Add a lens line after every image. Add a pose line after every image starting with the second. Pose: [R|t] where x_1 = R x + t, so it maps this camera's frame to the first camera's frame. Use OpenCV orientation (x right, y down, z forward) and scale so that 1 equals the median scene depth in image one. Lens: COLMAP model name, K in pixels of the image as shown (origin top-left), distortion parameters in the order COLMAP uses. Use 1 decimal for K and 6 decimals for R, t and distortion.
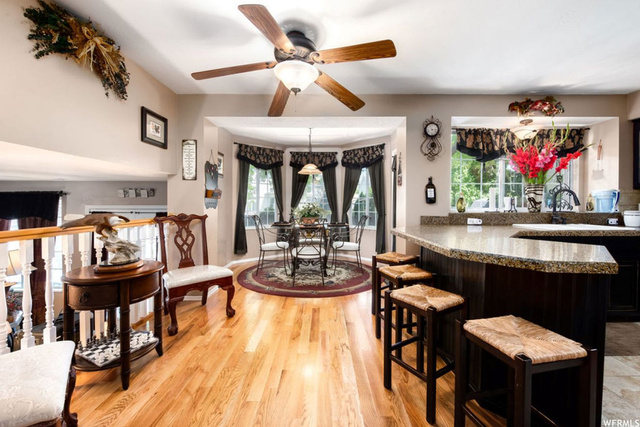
lens RADIAL K [[271.9, 0, 321.9], [0, 271.9, 207.3], [0, 0, 1]] dist [-0.000773, -0.000325]
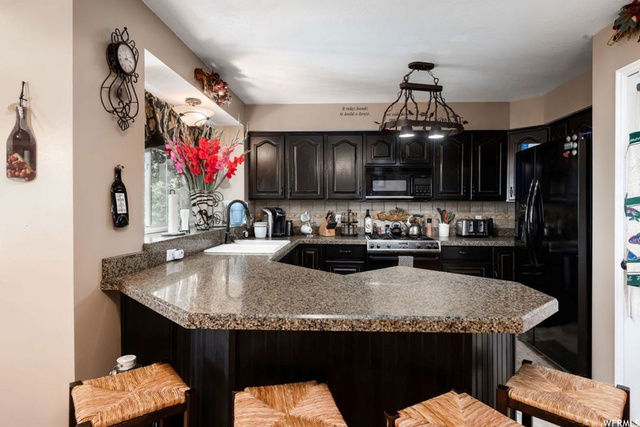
lens RADIAL K [[351.0, 0, 319.9], [0, 351.0, 207.8], [0, 0, 1]] dist [0.001785, 0.000408]
pose [[0.058705, -0.009270, 0.998232, -0.140495], [0.013844, 0.999868, 0.008471, -0.045463], [-0.998179, 0.013322, 0.058826, 0.647110]]
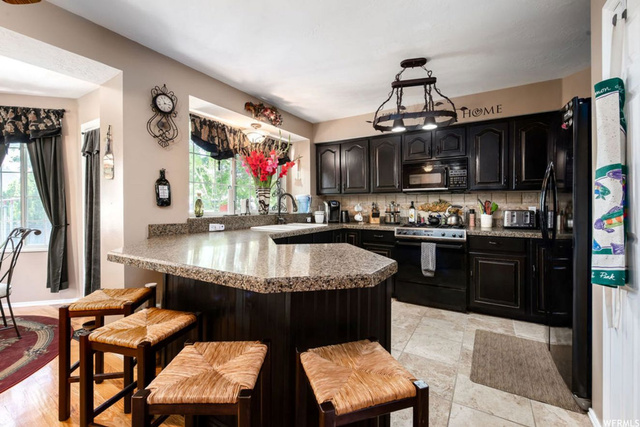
lens RADIAL K [[271.9, 0, 321.9], [0, 271.9, 207.3], [0, 0, 1]] dist [-0.000773, -0.000325]
pose [[0.517674, -0.007398, 0.855546, 0.003911], [0.014636, 0.999893, -0.000210, -0.005363], [-0.855452, 0.012630, 0.517727, 0.272857]]
